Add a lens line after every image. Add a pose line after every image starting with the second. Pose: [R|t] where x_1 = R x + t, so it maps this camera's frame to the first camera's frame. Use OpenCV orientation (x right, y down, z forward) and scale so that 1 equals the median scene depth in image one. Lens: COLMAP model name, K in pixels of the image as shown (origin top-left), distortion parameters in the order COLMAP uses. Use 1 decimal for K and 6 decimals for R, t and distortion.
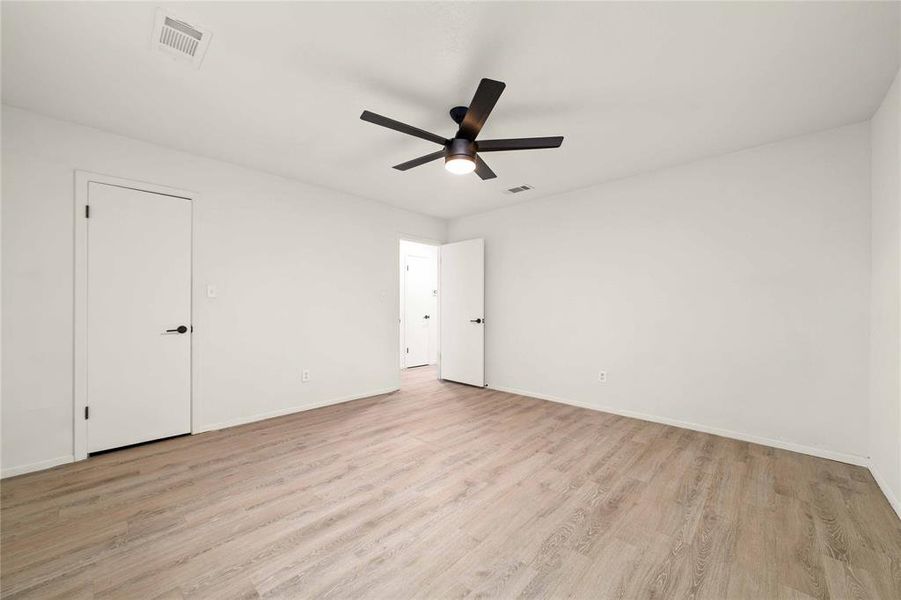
lens RADIAL K [[340.9, 0, 449.2], [0, 340.9, 304.4], [0, 0, 1]] dist [-0.001794, 0.000481]
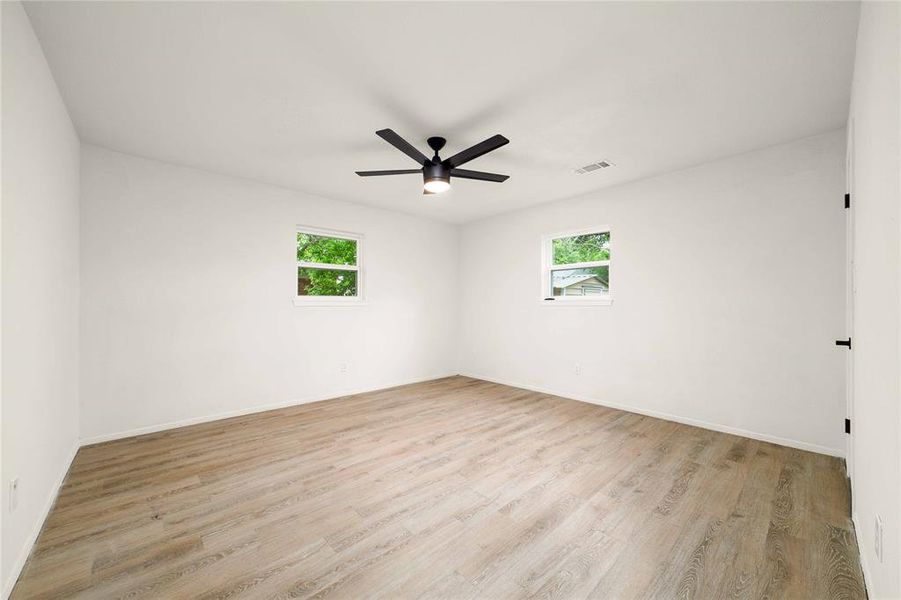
lens RADIAL K [[340.9, 0, 451.3], [0, 340.9, 301.4], [0, 0, 1]] dist [-0.001794, 0.000481]
pose [[-0.997723, -0.000600, 0.067439, -0.090218], [-0.001424, 0.999925, -0.012167, 0.004255], [-0.067427, -0.012235, -0.997649, 2.020926]]
